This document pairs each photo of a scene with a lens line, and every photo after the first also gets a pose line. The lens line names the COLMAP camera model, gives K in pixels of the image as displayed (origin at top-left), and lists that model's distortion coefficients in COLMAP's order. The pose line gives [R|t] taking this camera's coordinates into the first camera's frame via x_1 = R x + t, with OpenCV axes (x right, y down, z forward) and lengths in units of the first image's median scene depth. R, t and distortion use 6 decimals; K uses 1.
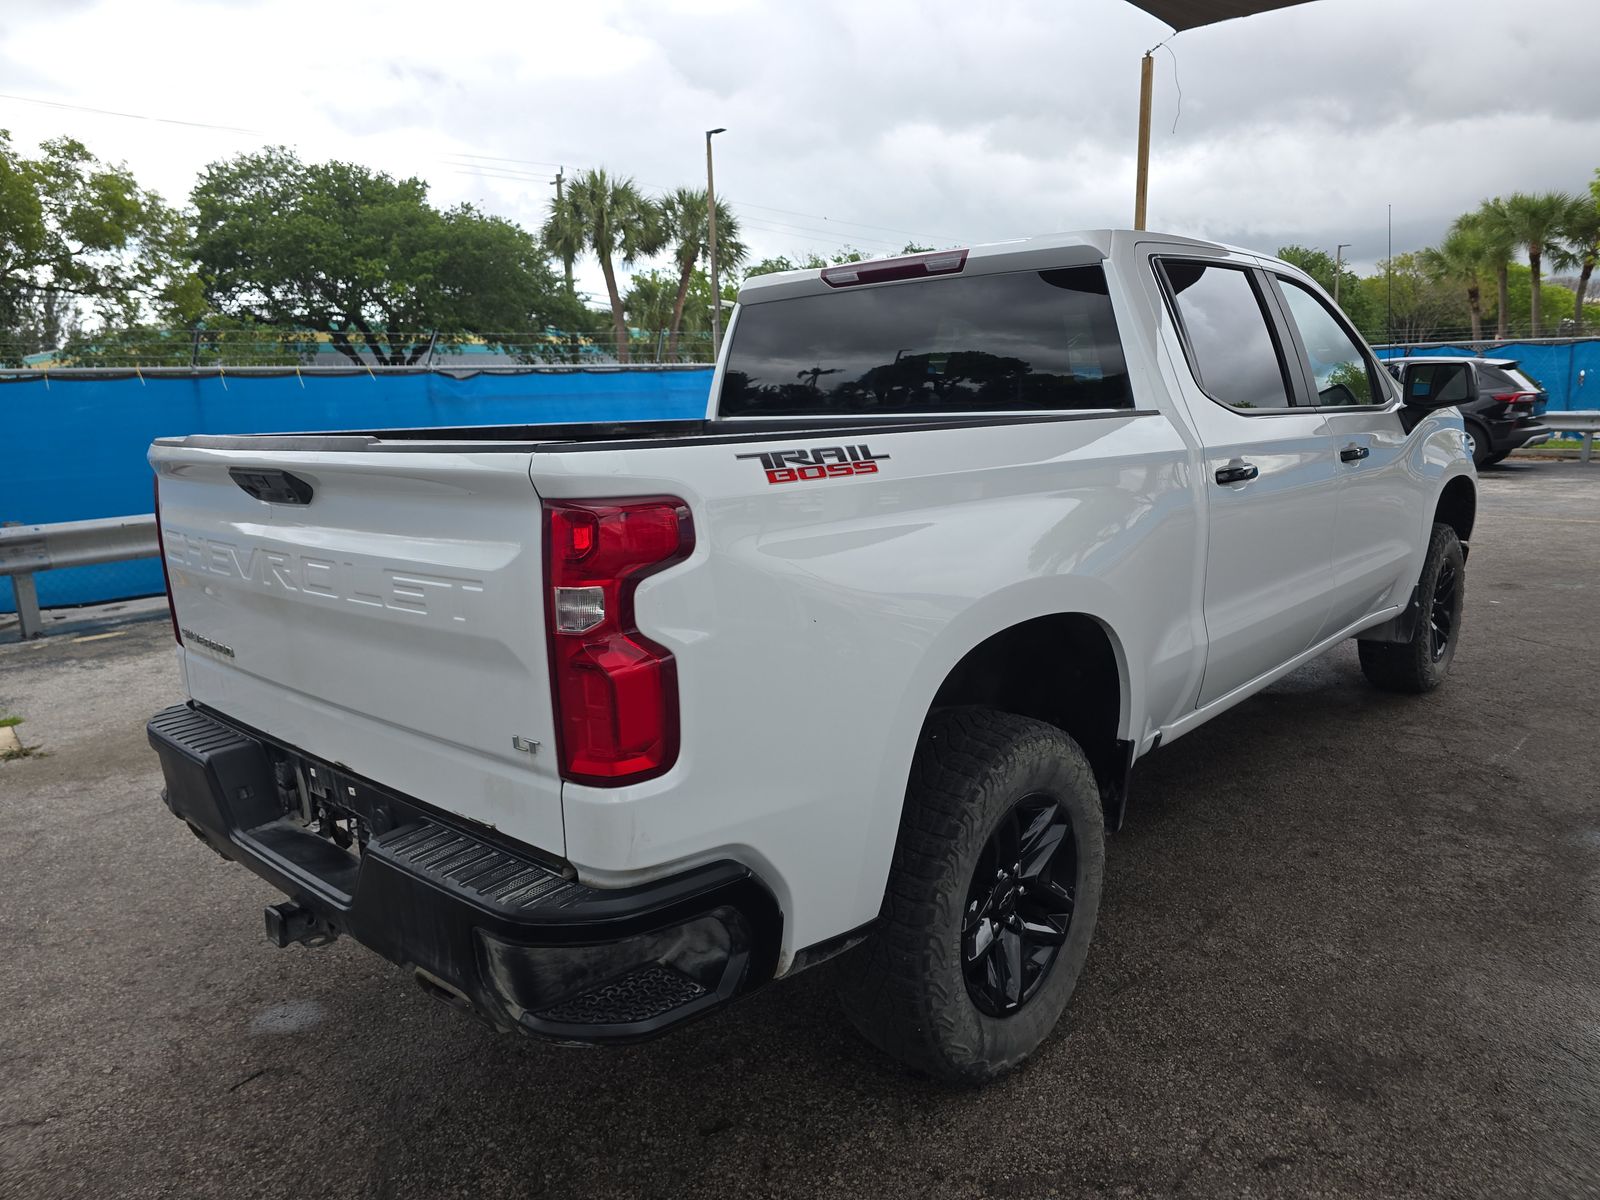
lens RADIAL K [[1095.2, 0, 802.4], [0, 1095.2, 588.6], [0, 0, 1]] dist [0.080107, -0.081313]
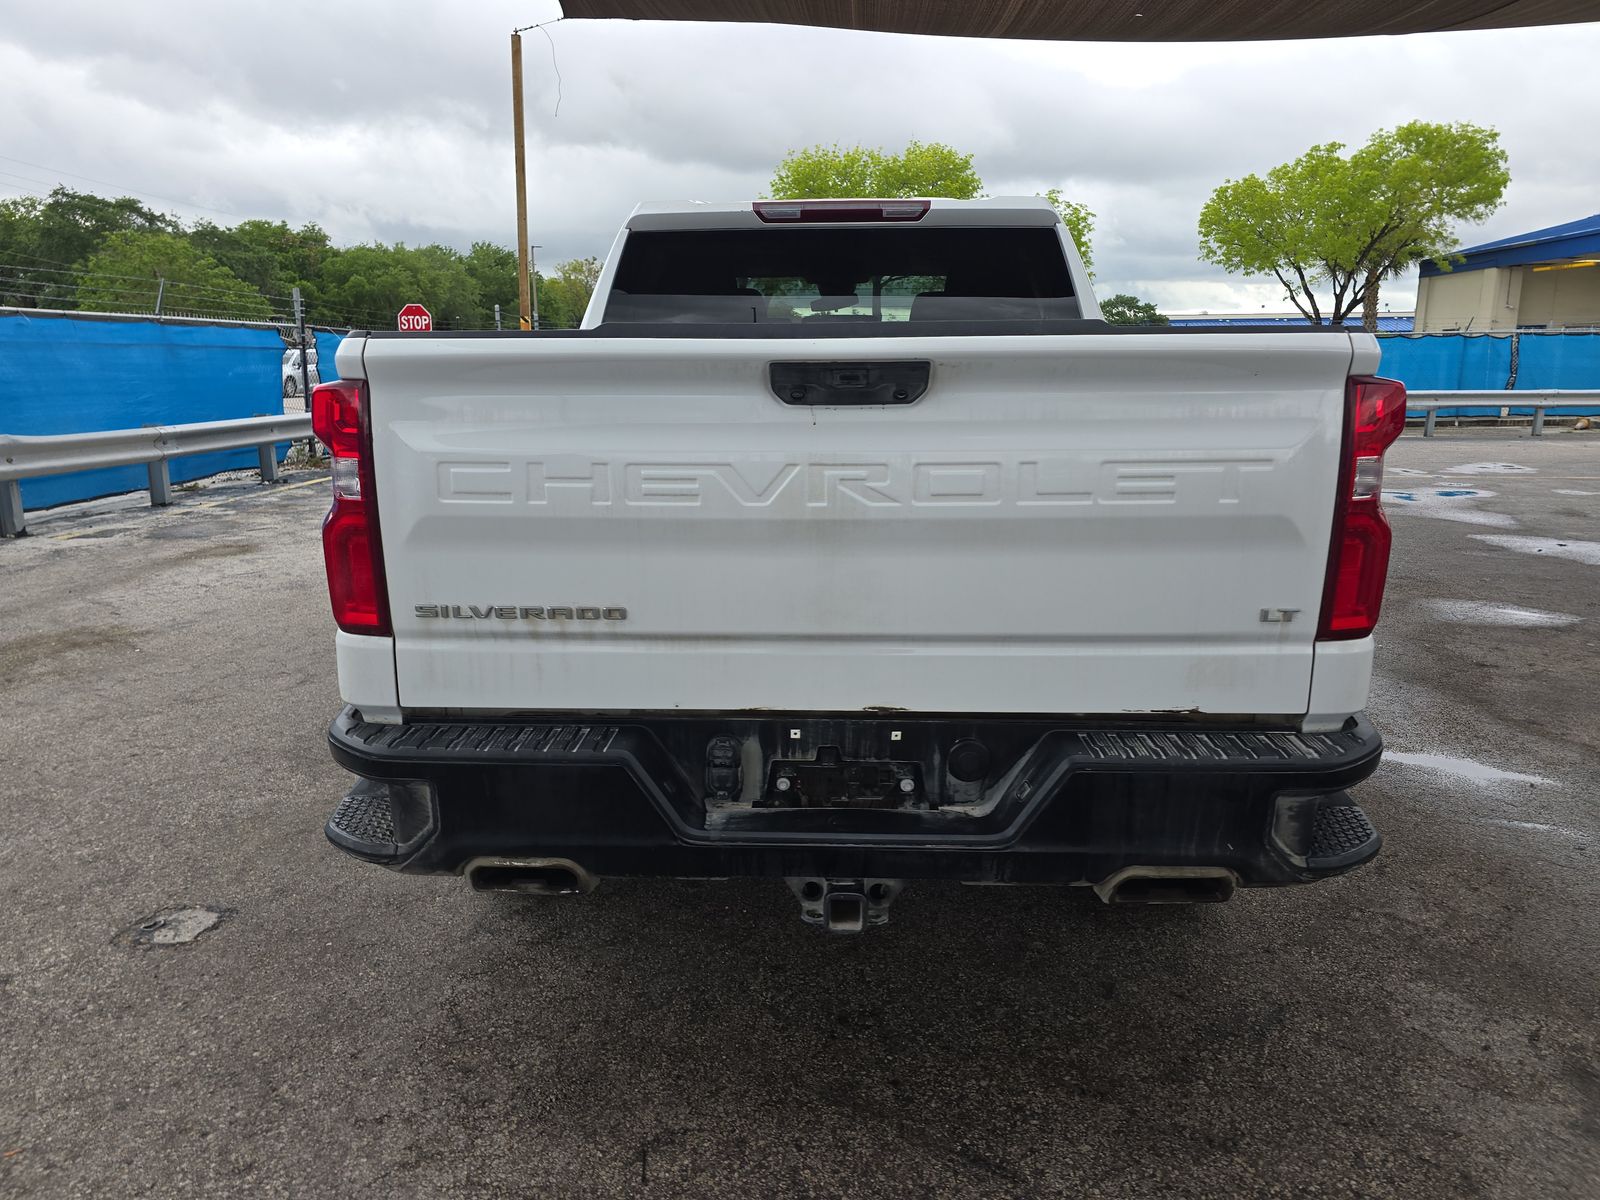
lens RADIAL K [[1095.2, 0, 802.4], [0, 1095.2, 588.6], [0, 0, 1]] dist [0.080107, -0.081313]
pose [[0.759396, -0.100648, 0.642797, -0.863529], [0.094399, 0.994553, 0.044203, 0.017438], [-0.643744, 0.027112, 0.764761, 0.321168]]
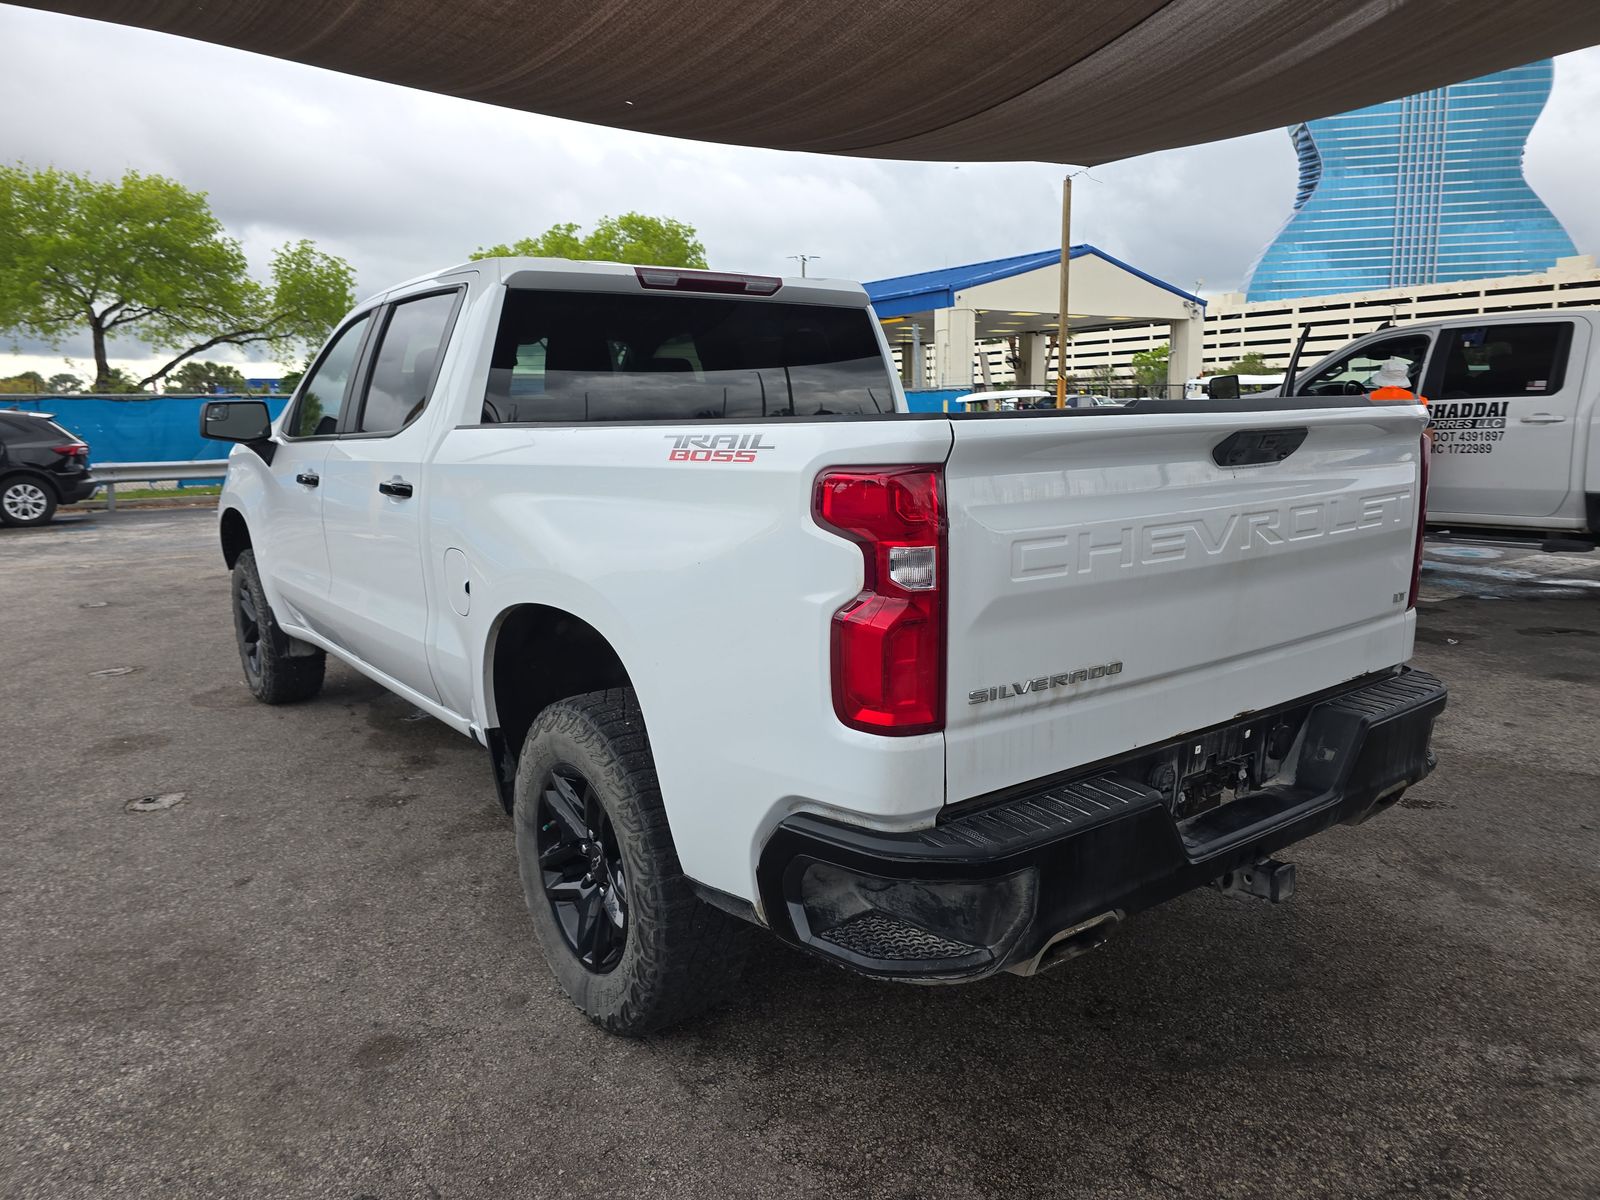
lens RADIAL K [[1095.2, 0, 802.4], [0, 1095.2, 588.6], [0, 0, 1]] dist [0.080107, -0.081313]
pose [[0.176427, -0.128347, 0.975910, -1.284028], [0.187204, 0.977741, 0.094744, -0.115537], [-0.966348, 0.165979, 0.196527, 1.007359]]
